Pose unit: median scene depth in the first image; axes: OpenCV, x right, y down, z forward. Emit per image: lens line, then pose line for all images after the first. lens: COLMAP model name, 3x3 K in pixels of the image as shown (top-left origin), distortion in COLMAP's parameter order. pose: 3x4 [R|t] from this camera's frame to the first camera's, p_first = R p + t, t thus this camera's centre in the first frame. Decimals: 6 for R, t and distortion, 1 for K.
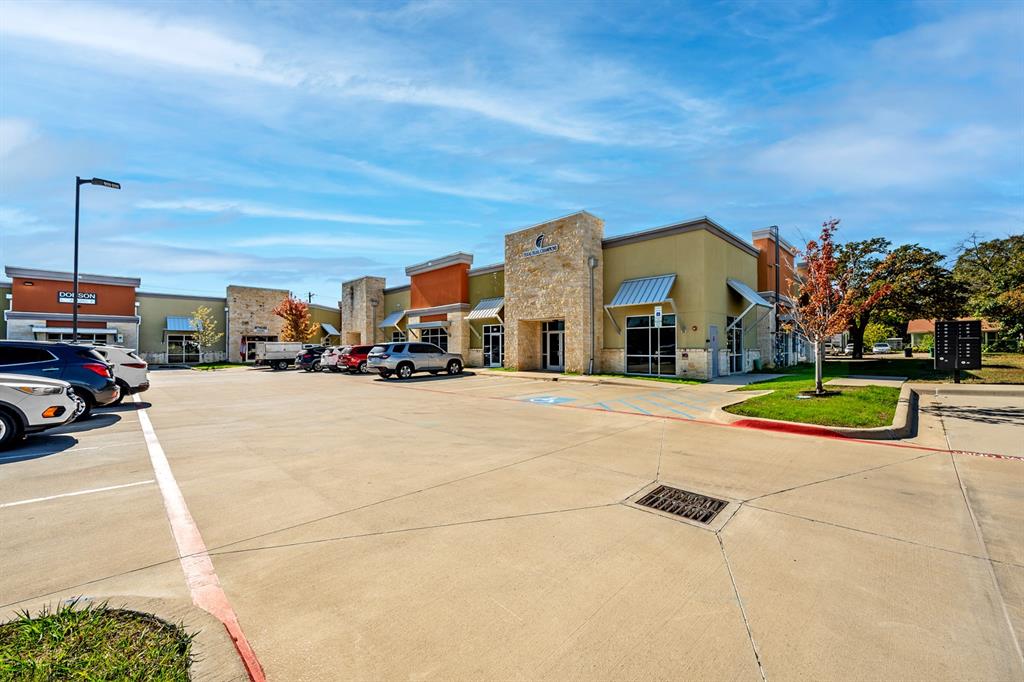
lens RADIAL K [[390.8, 0, 508.6], [0, 390.8, 337.7], [0, 0, 1]] dist [-0.002065, 0.000382]
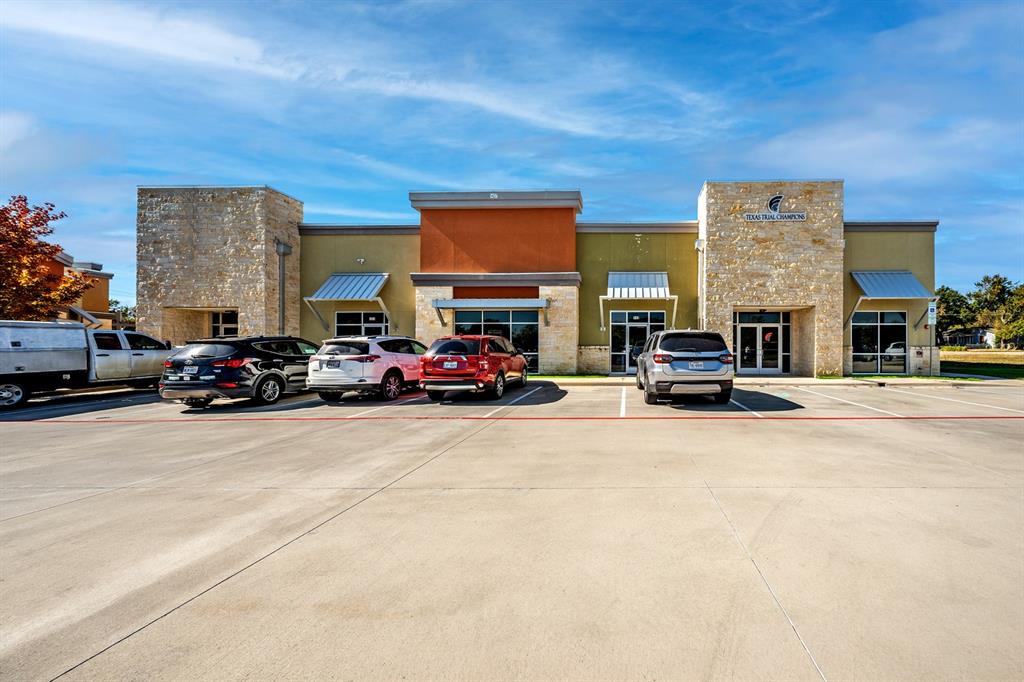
lens RADIAL K [[390.8, 0, 516.1], [0, 390.8, 342.3], [0, 0, 1]] dist [-0.002065, 0.000382]
pose [[0.722122, 0.009540, 0.691700, -0.653939], [-0.021167, 0.999741, 0.008310, 0.020522], [-0.691442, -0.020641, 0.722137, 0.650356]]
